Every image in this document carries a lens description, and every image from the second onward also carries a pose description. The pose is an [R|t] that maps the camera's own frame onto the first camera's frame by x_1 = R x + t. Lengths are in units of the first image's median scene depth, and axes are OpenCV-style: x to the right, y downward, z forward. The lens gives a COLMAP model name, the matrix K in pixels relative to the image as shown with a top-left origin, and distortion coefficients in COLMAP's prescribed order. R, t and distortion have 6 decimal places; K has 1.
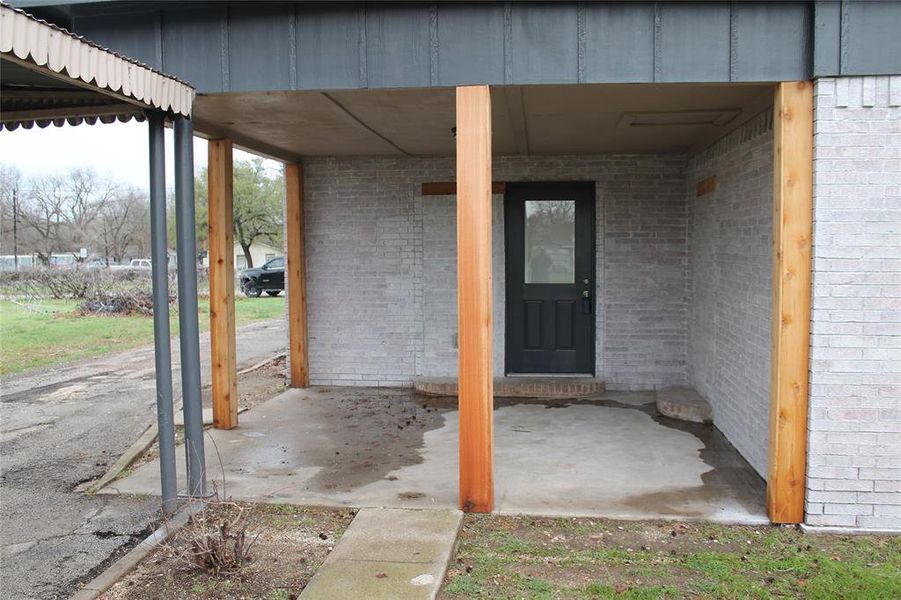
lens RADIAL K [[754.1, 0, 436.6], [0, 754.1, 296.1], [0, 0, 1]] dist [-0.139441, 0.122401]
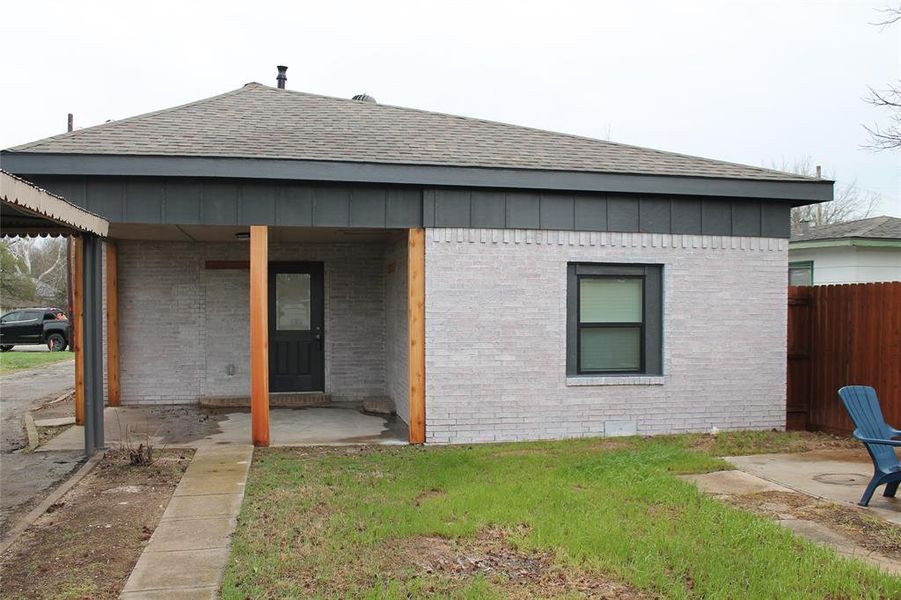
lens RADIAL K [[754.1, 0, 436.6], [0, 754.1, 296.1], [0, 0, 1]] dist [-0.139441, 0.122401]
pose [[0.940116, 0.006458, 0.340793, -0.096481], [0.017877, 0.997510, -0.068217, 0.024698], [-0.340385, 0.070225, 0.937660, -0.530541]]
